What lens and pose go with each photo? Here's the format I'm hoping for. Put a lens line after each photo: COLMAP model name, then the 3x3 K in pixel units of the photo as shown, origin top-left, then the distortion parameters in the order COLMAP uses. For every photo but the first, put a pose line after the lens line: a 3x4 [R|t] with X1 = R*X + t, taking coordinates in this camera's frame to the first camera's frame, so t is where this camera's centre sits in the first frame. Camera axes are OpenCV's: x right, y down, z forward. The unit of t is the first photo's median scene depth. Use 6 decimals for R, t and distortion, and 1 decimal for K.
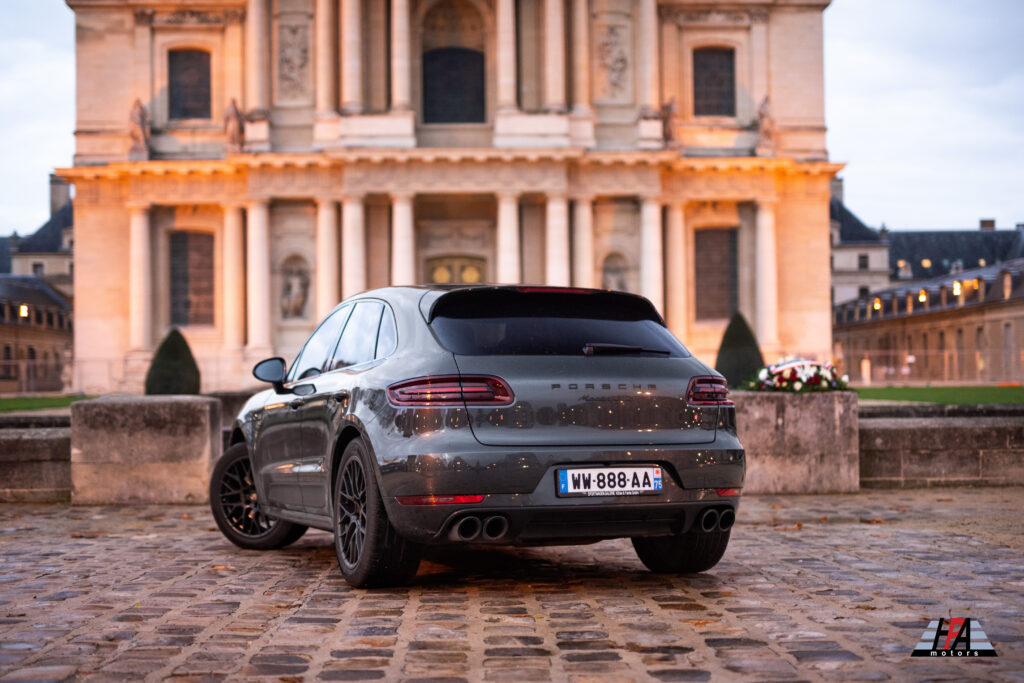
lens RADIAL K [[1456.6, 0, 515.6], [0, 1456.6, 343.7], [0, 0, 1]] dist [0.004539, 0.086421]
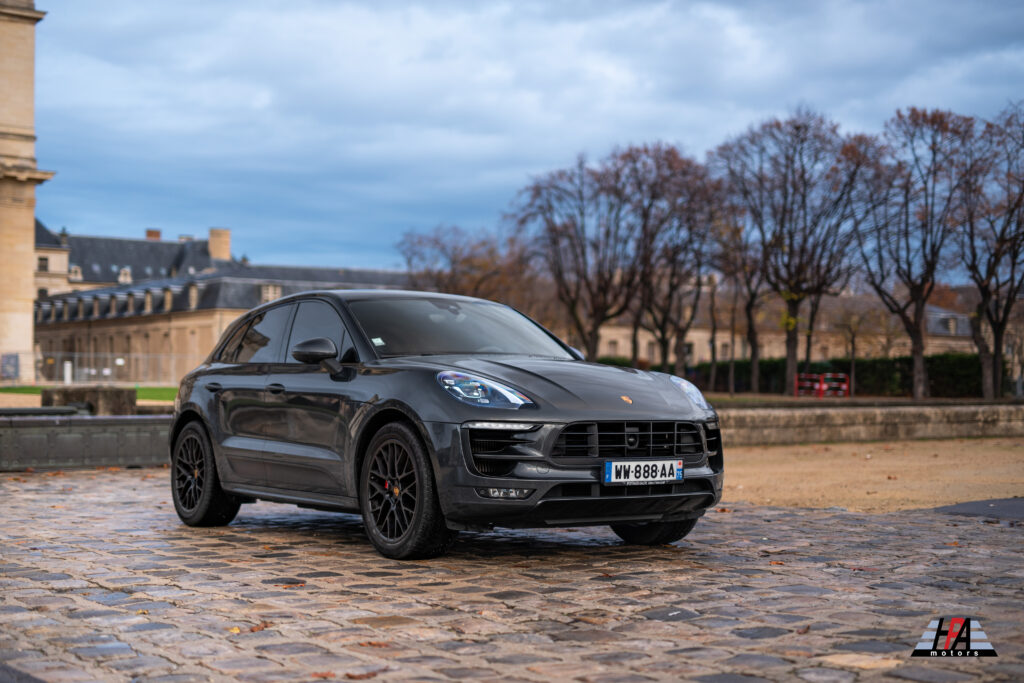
lens RADIAL K [[1456.6, 0, 515.6], [0, 1456.6, 343.7], [0, 0, 1]] dist [0.004539, 0.086421]
pose [[0.833204, 0.031830, 0.552048, -0.075698], [-0.032215, 0.999440, -0.009004, -0.002319], [-0.552026, -0.010282, 0.833764, -0.063684]]
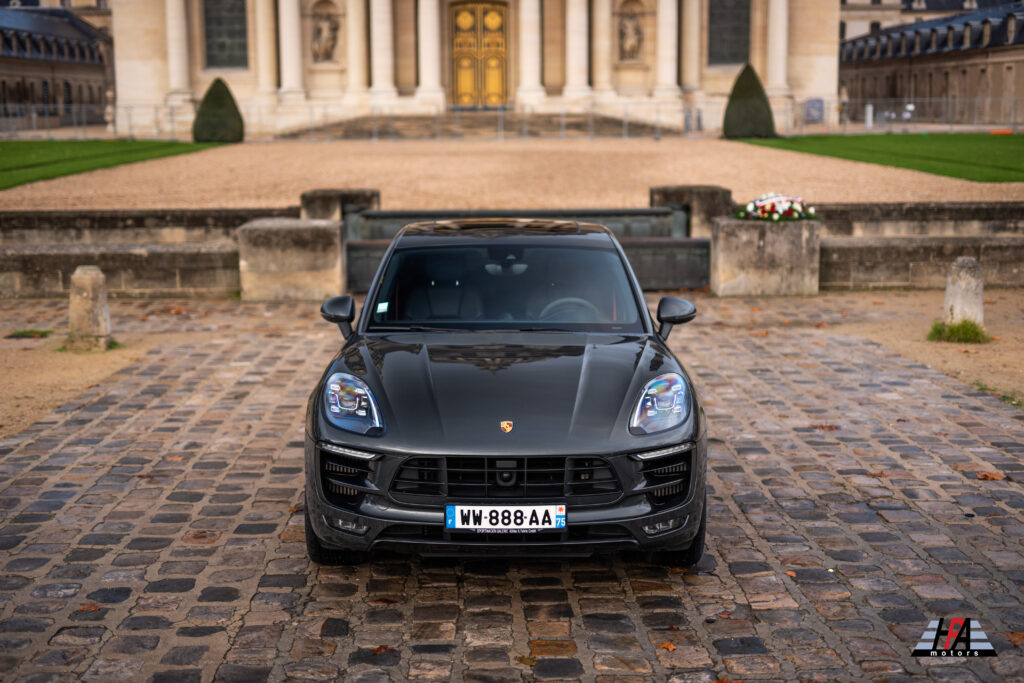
lens RADIAL K [[1456.6, 0, 515.6], [0, 1456.6, 343.7], [0, 0, 1]] dist [0.004539, 0.086421]
pose [[0.999961, 0.006614, -0.005849, -0.007213], [-0.005355, 0.981030, 0.193783, -0.022154], [0.007020, -0.193744, 0.981027, -0.065811]]
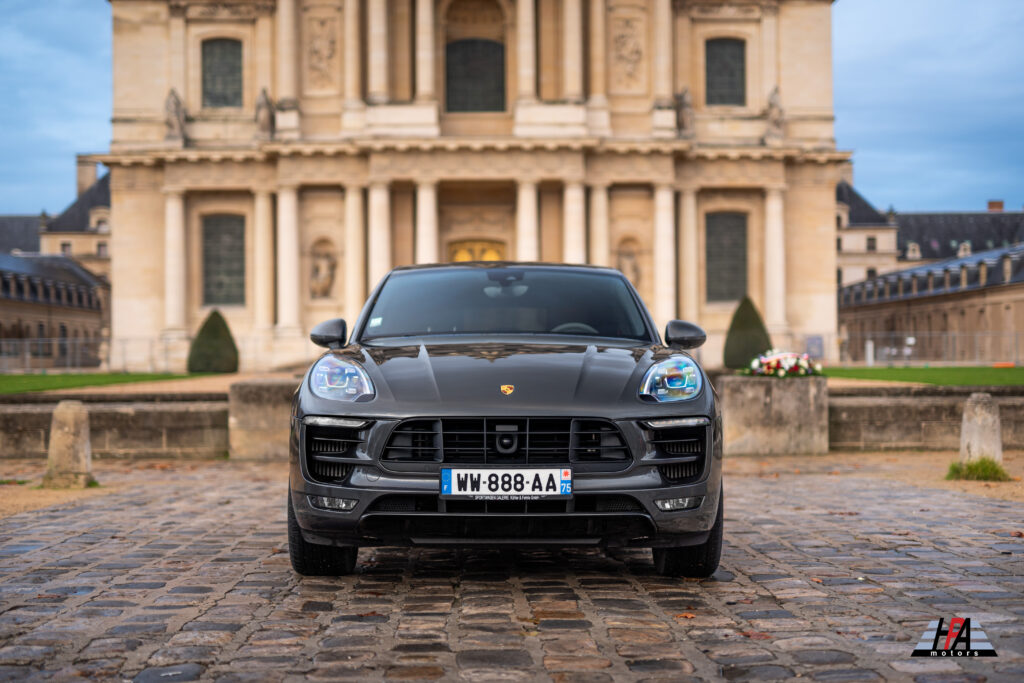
lens RADIAL K [[1482.9, 0, 516.8], [0, 1482.9, 341.7], [0, 0, 1]] dist [0.011203, 0.041433]
pose [[0.999981, 0.004143, -0.004557, -0.007323], [-0.004073, 0.999877, 0.015157, -0.003476], [0.004620, -0.015138, 0.999875, -0.063787]]
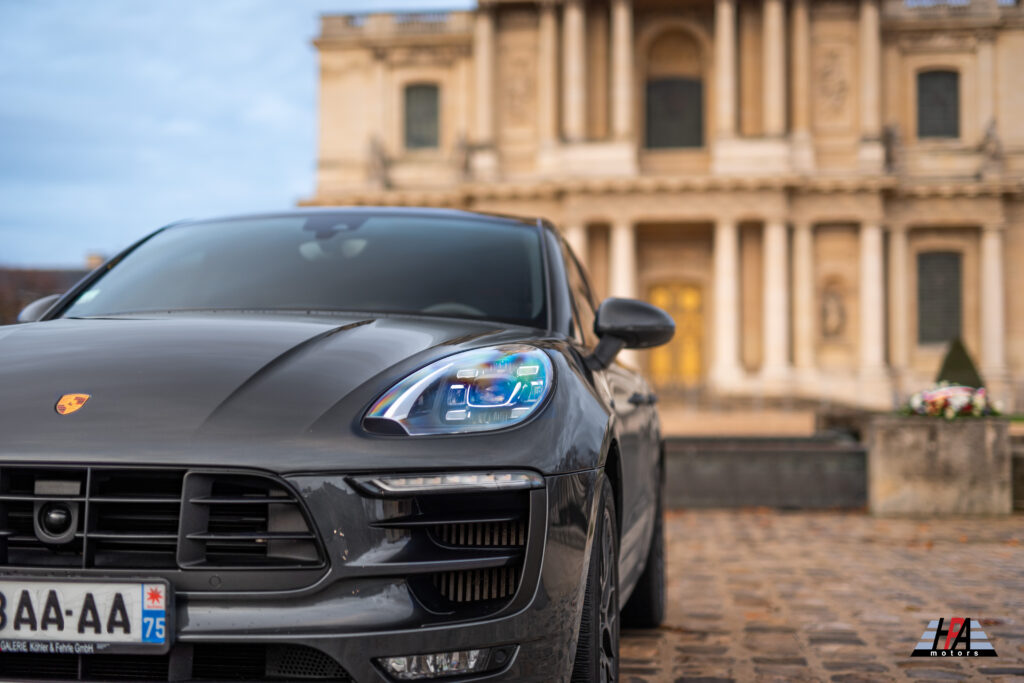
lens RADIAL K [[1441.7, 0, 512.0], [0, 1441.7, 341.5], [0, 0, 1]] dist [0.011463, 0.006746]
pose [[0.986937, 0.007240, -0.160945, 0.009625], [-0.009873, 0.999830, -0.015561, -0.000539], [0.160805, 0.016947, 0.986841, -0.013632]]
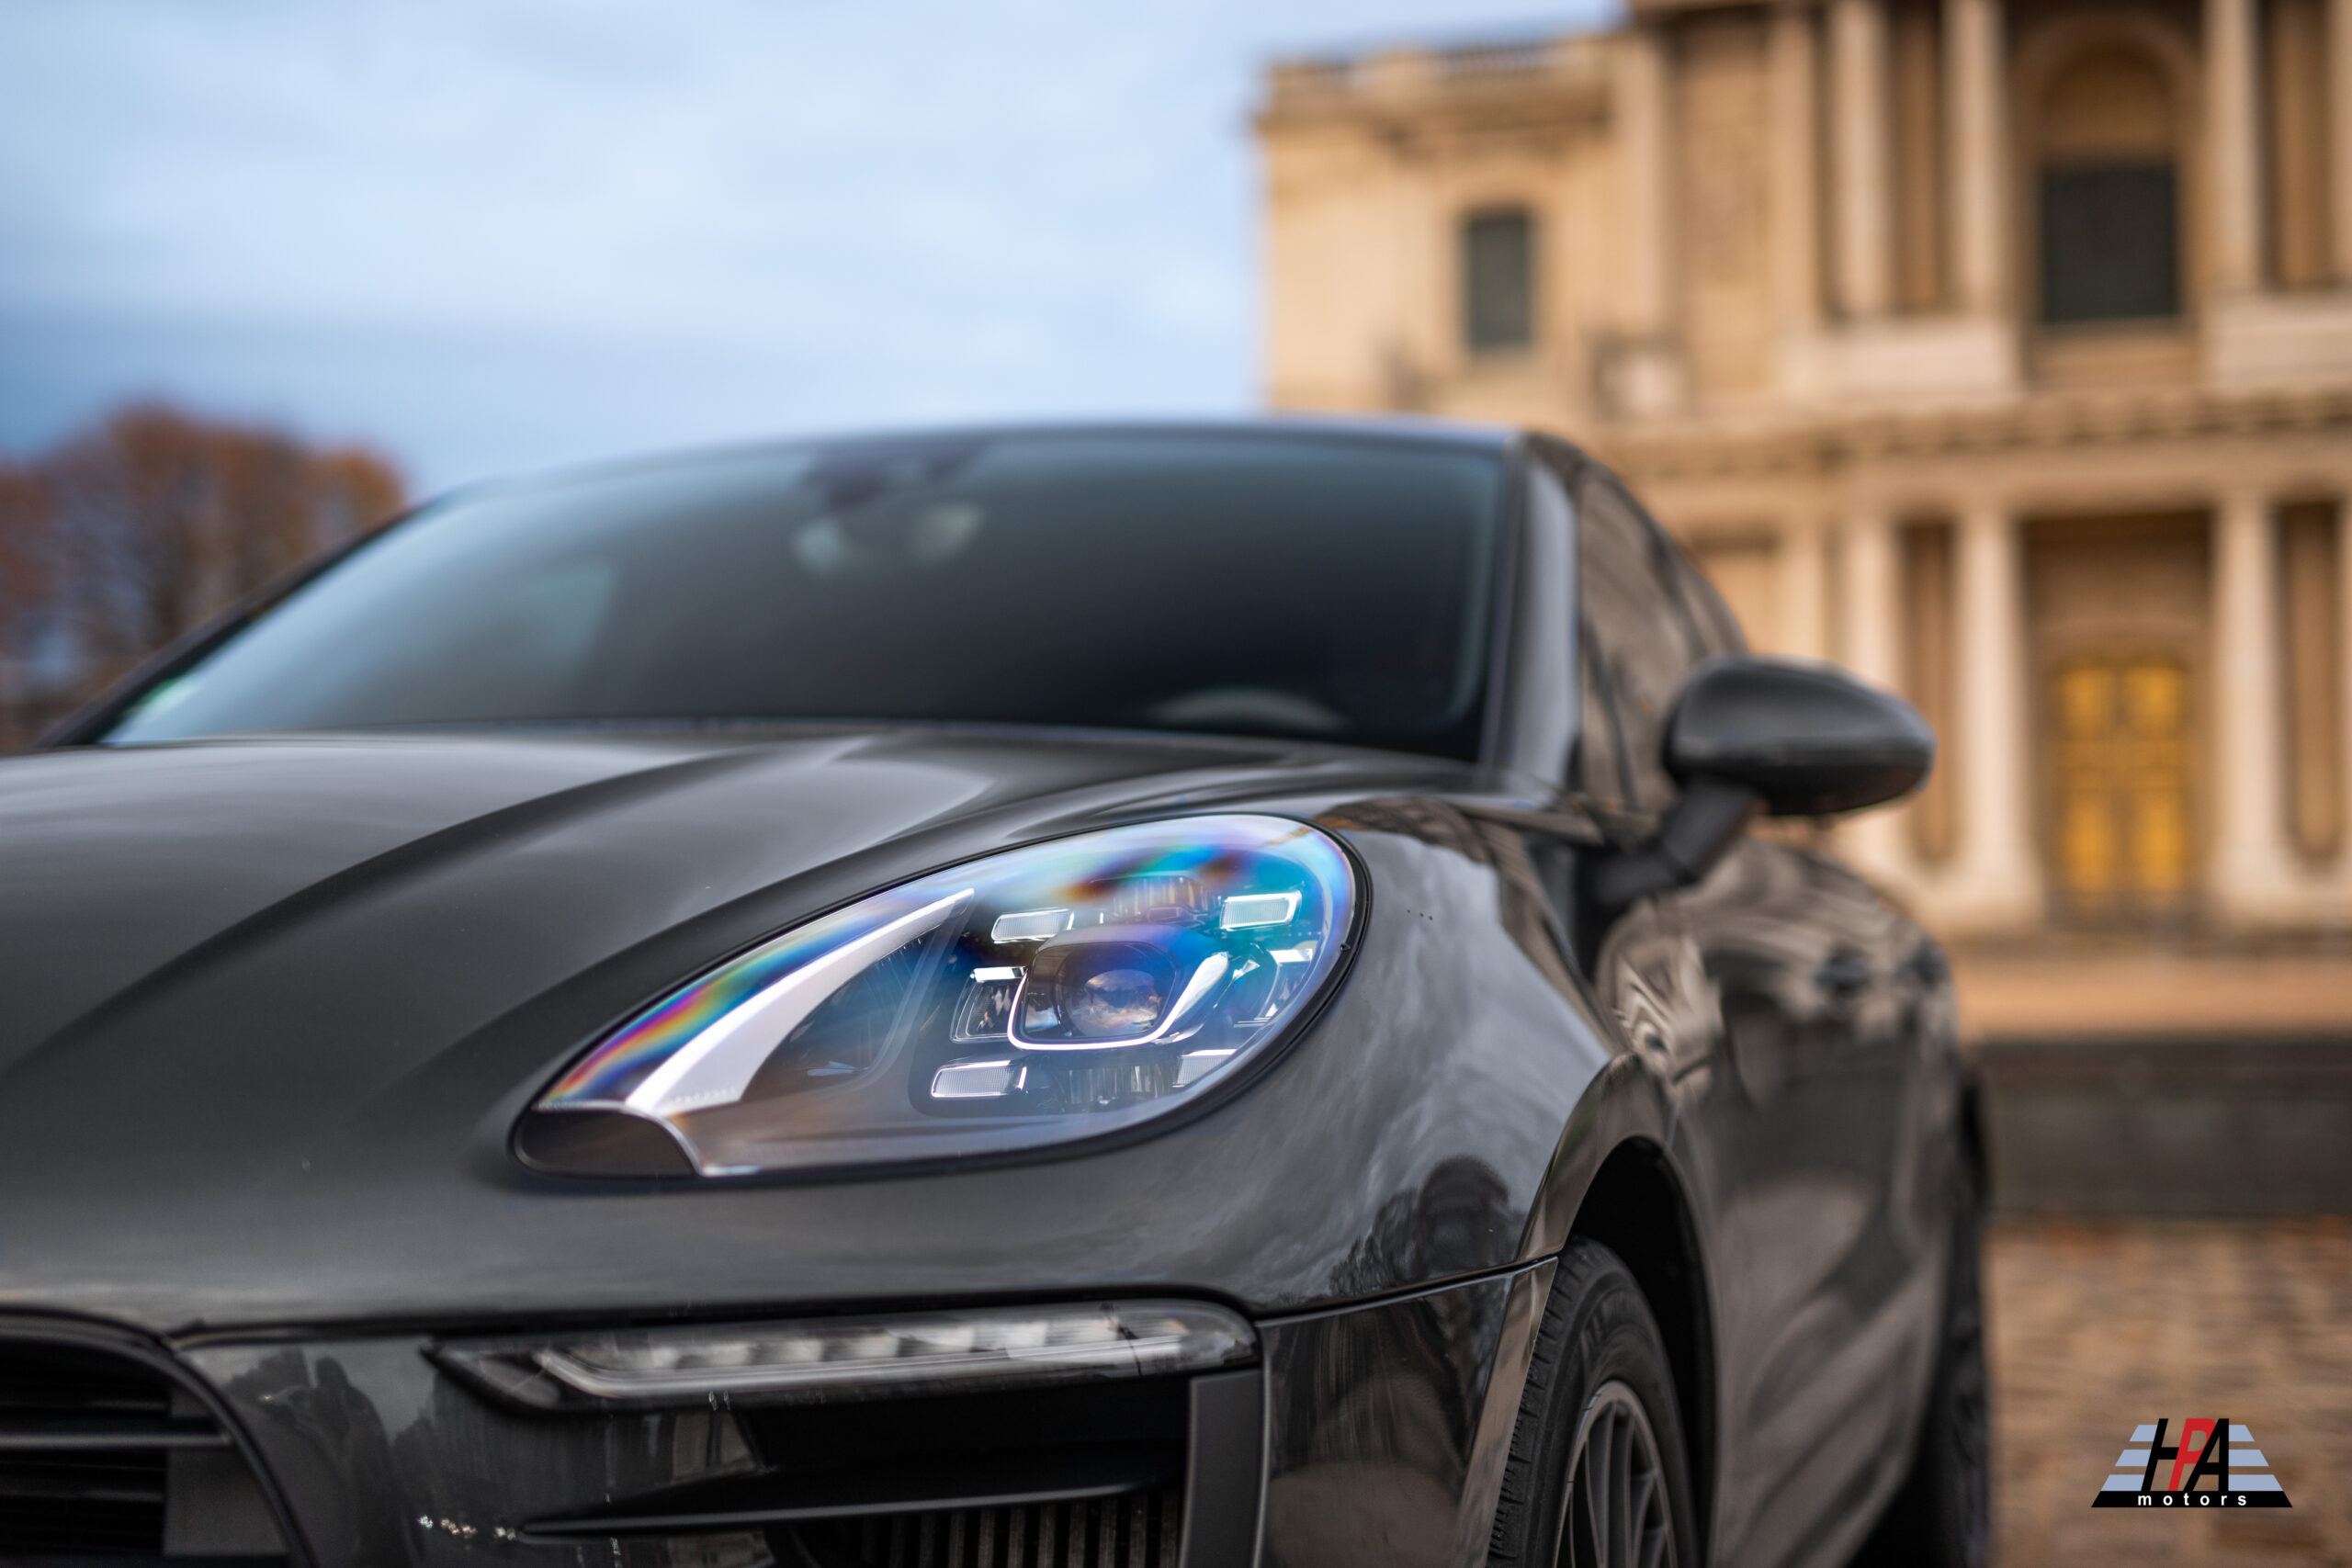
lens RADIAL K [[3311.1, 0, 1176.0], [0, 3311.1, 784.0], [0, 0, 1]] dist [0.011463, 0.006746]
pose [[0.945908, -0.015119, -0.324083, 0.011418], [0.008207, 0.999709, -0.022687, -0.000781], [0.324331, 0.018800, 0.945757, 0.003251]]
